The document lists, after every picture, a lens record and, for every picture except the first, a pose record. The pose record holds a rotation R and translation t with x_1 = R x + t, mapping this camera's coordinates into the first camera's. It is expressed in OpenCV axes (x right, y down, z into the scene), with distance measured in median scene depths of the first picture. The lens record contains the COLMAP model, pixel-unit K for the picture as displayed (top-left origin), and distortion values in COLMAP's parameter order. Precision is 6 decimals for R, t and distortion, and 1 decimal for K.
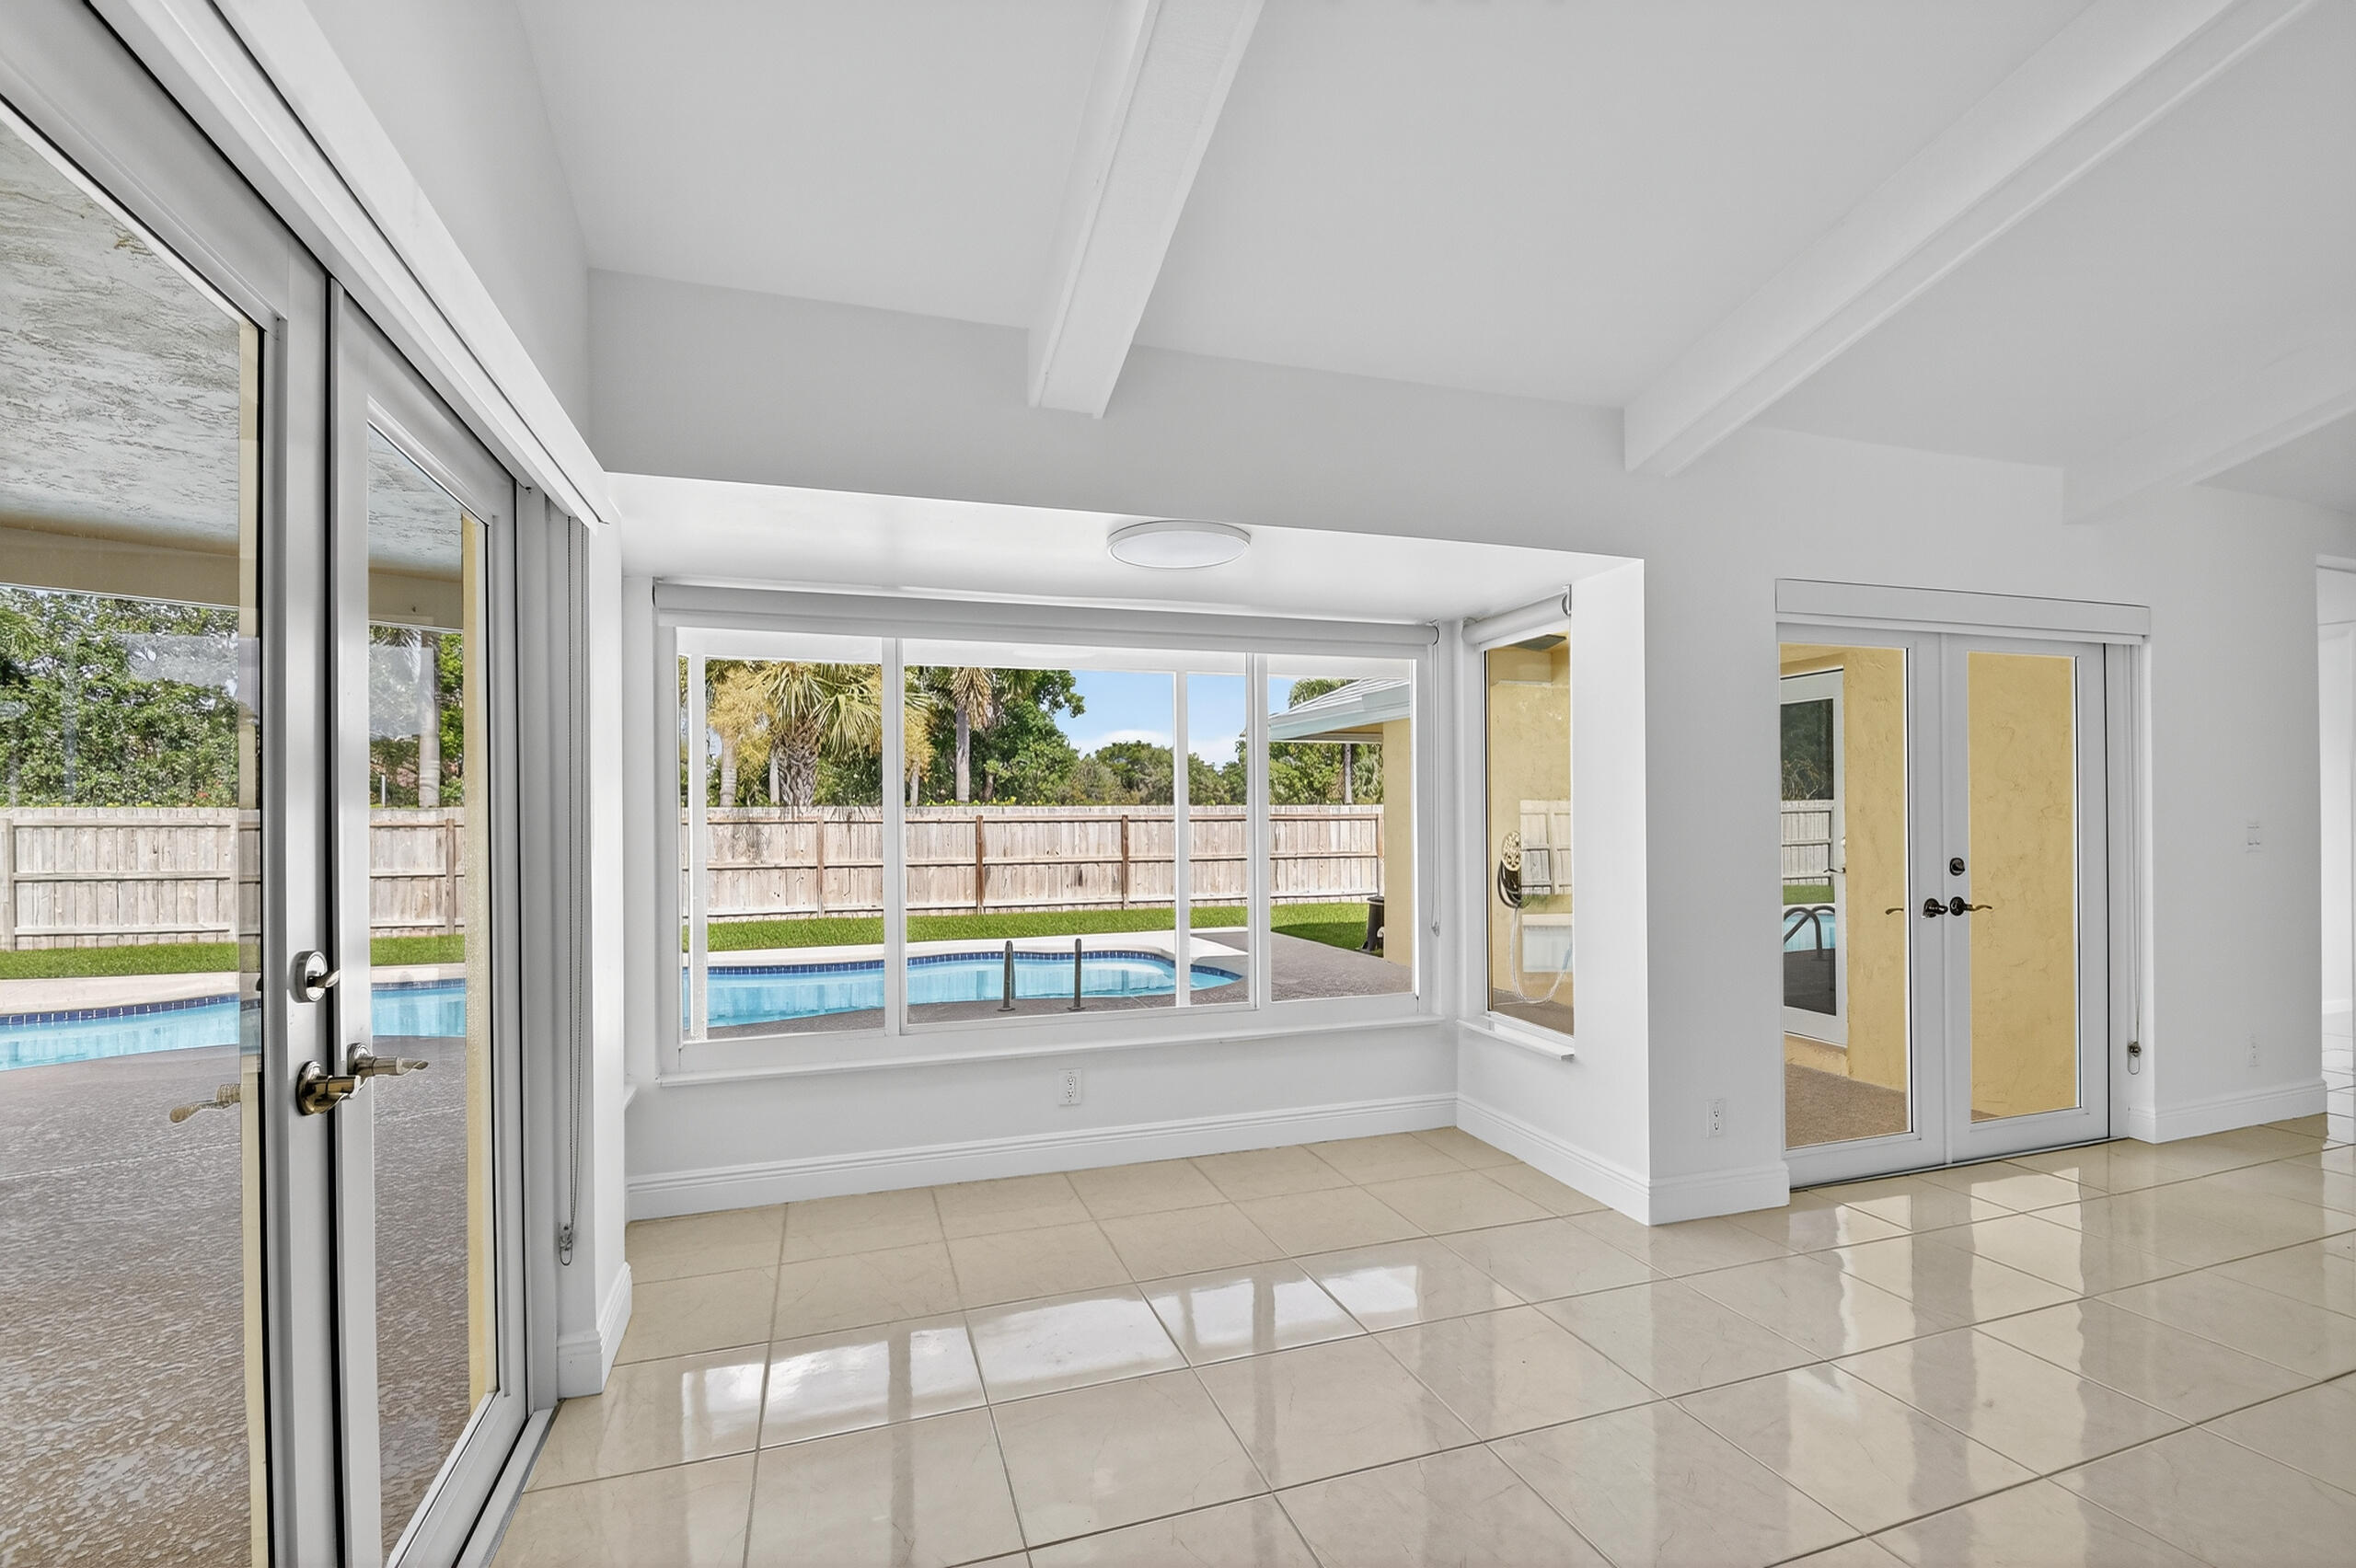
lens RADIAL K [[1035.0, 0, 1183.5], [0, 1035.0, 812.7], [0, 0, 1]] dist [0.016286, -0.016330]
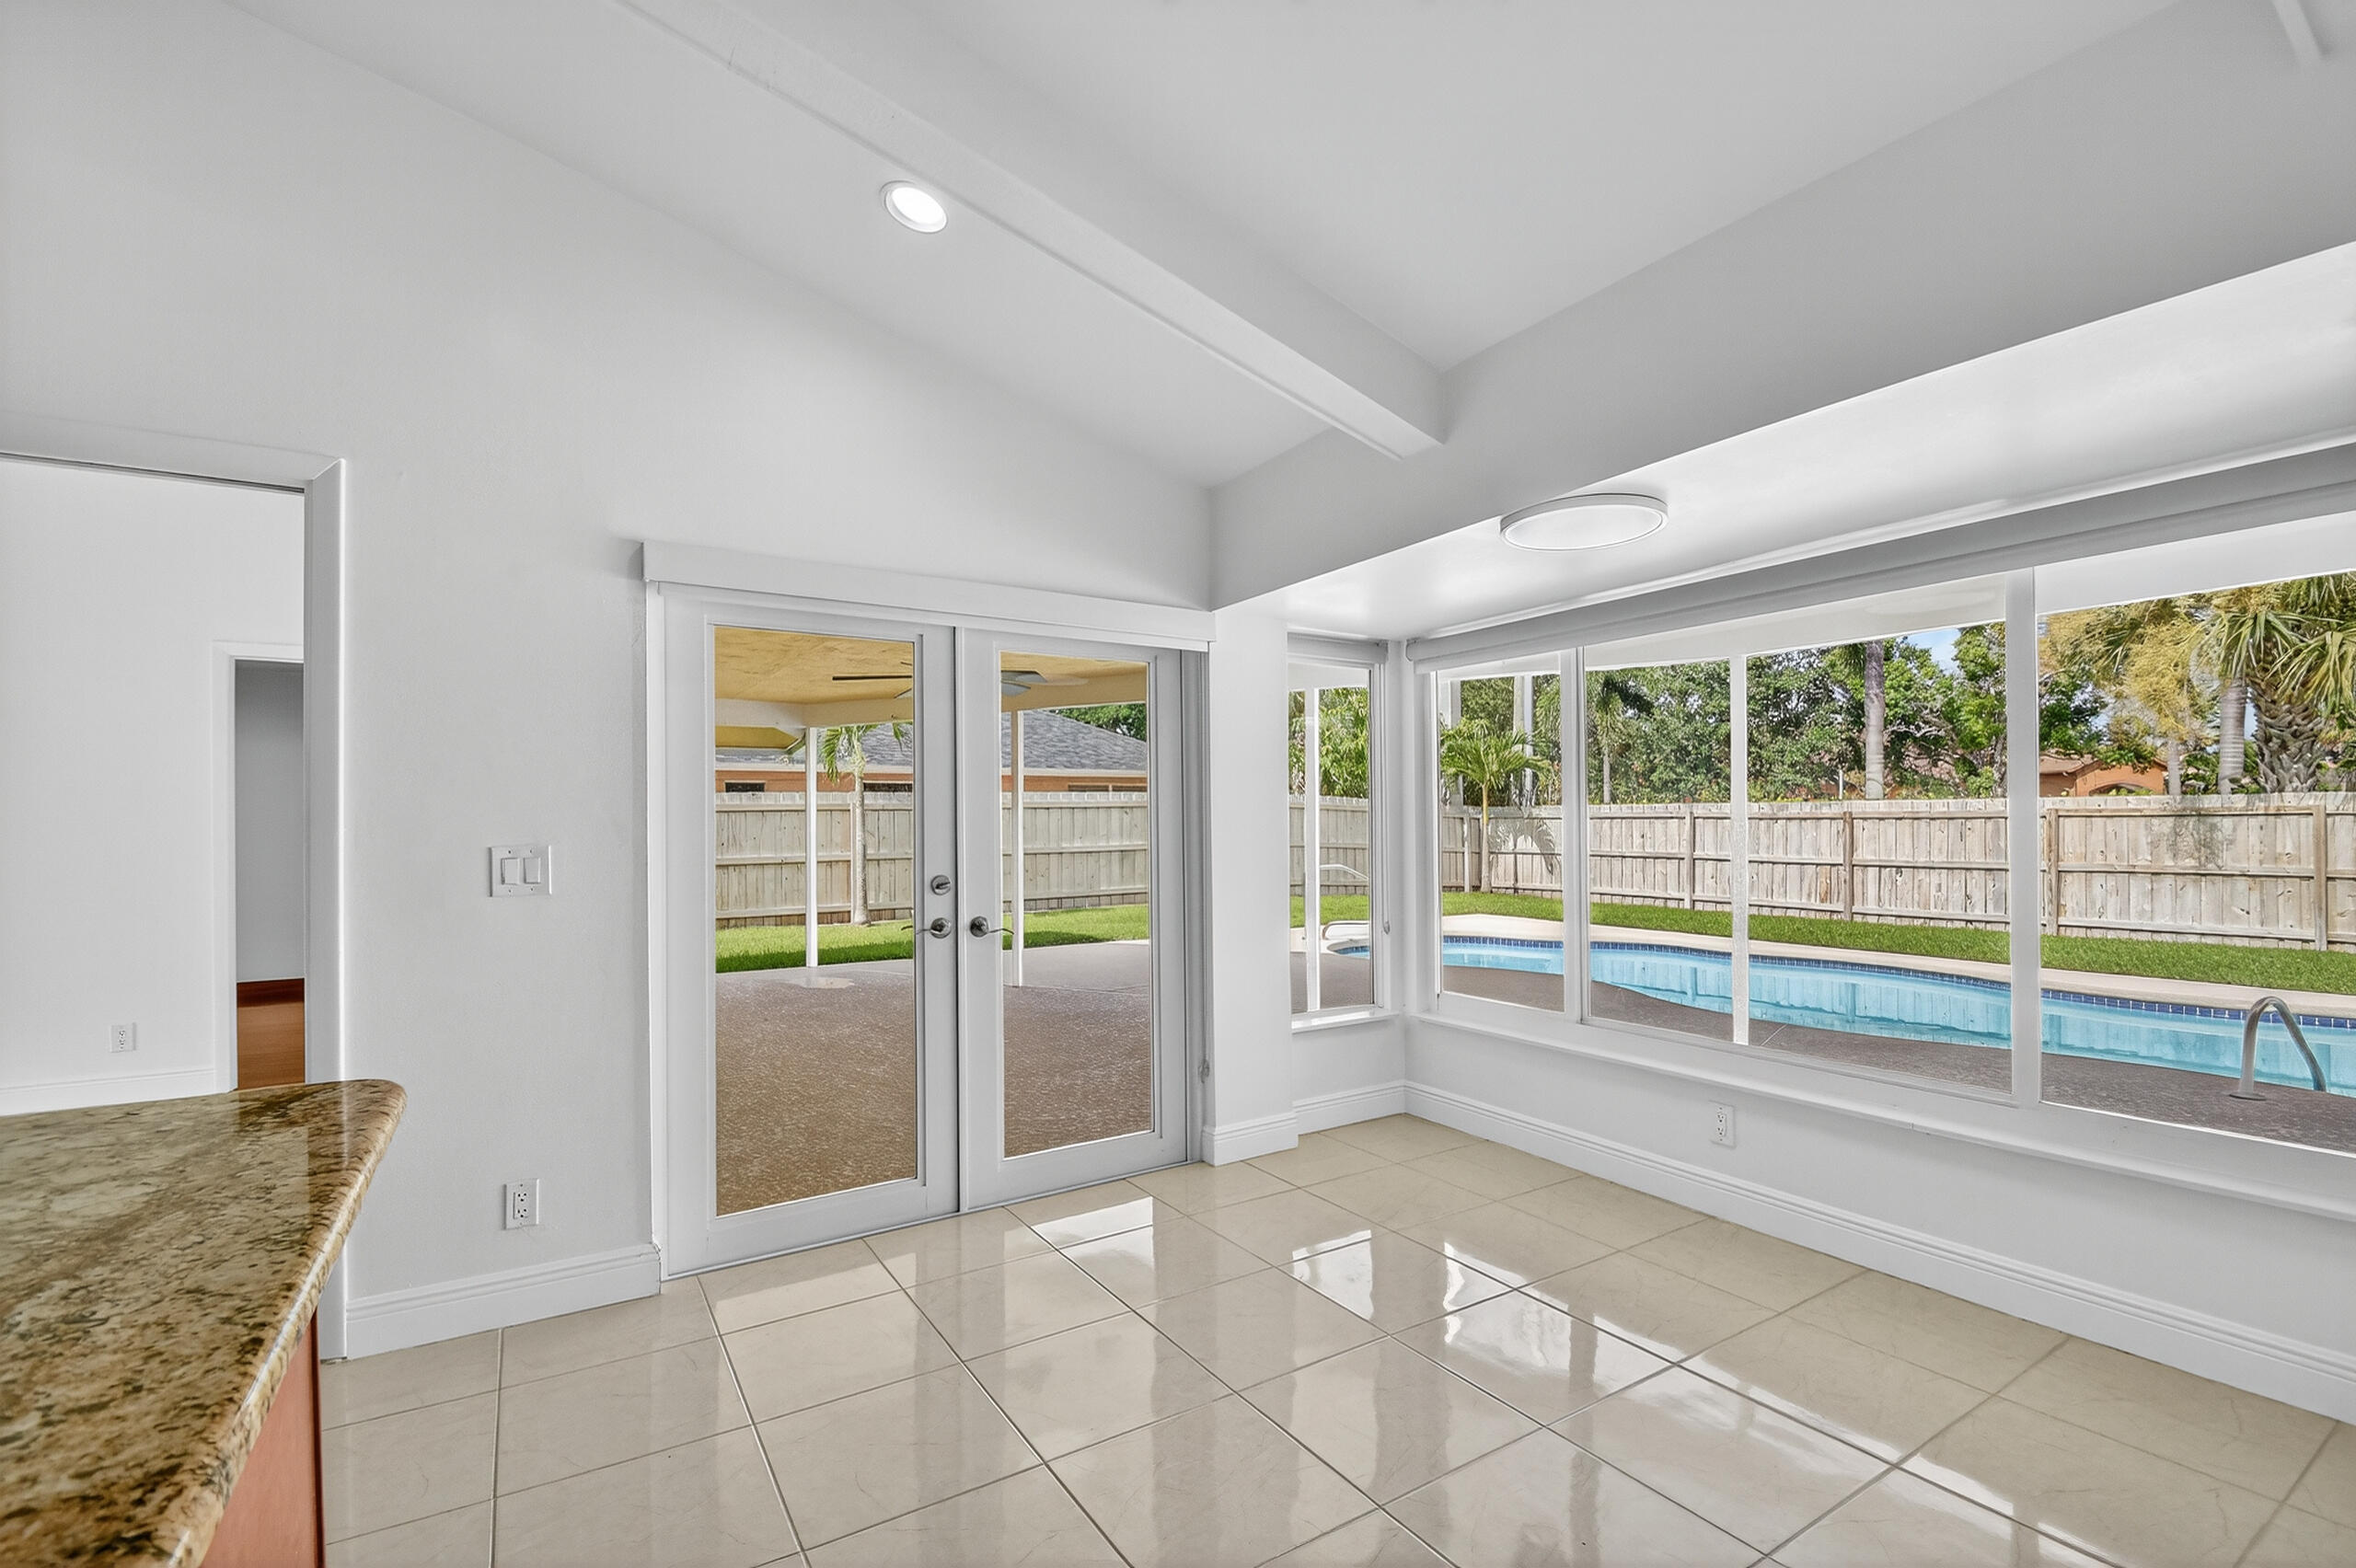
lens RADIAL K [[1035.0, 0, 1183.5], [0, 1035.0, 812.7], [0, 0, 1]] dist [0.016286, -0.016330]
pose [[0.246157, -0.001836, -0.969228, 0.142814], [0.011198, 0.999937, 0.000949, -0.001126], [0.969165, -0.011087, 0.246162, 0.077606]]
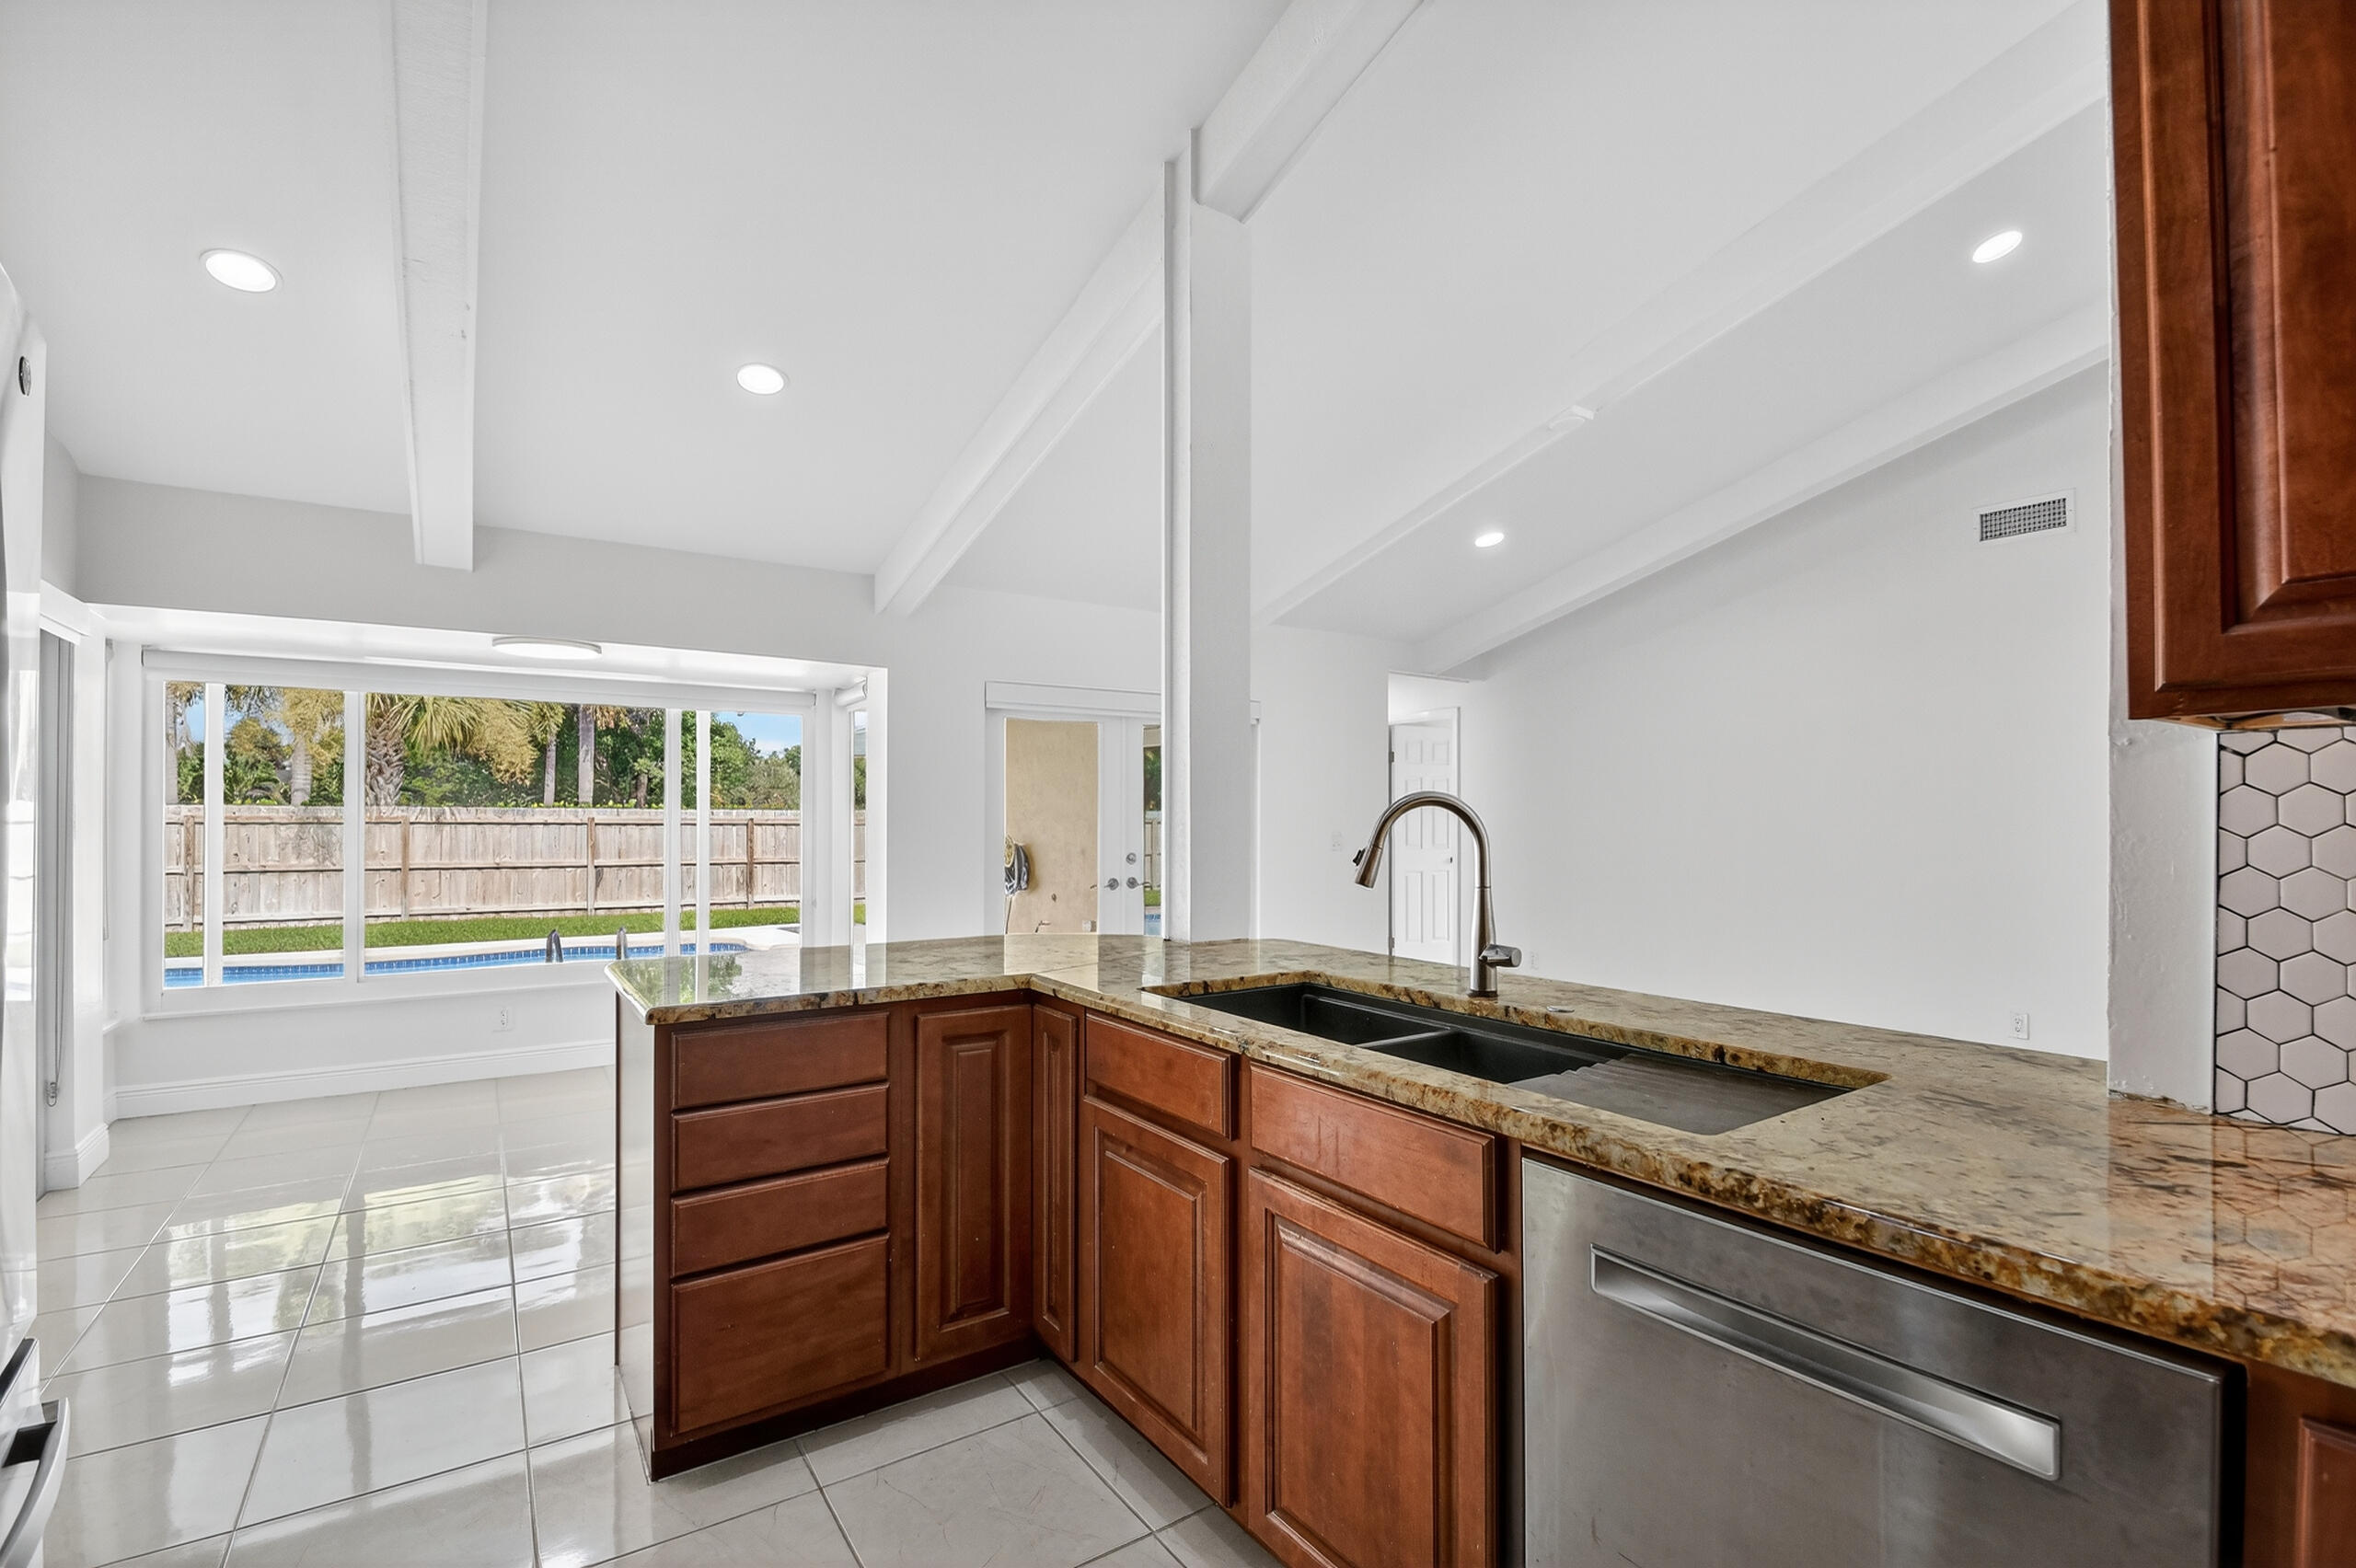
lens RADIAL K [[1035.0, 0, 1183.5], [0, 1035.0, 812.7], [0, 0, 1]] dist [0.016286, -0.016330]
pose [[0.962282, 0.012946, 0.271745, 0.086761], [-0.011653, 0.999912, -0.006368, -0.002410], [-0.271803, 0.002961, 0.962348, -0.133800]]
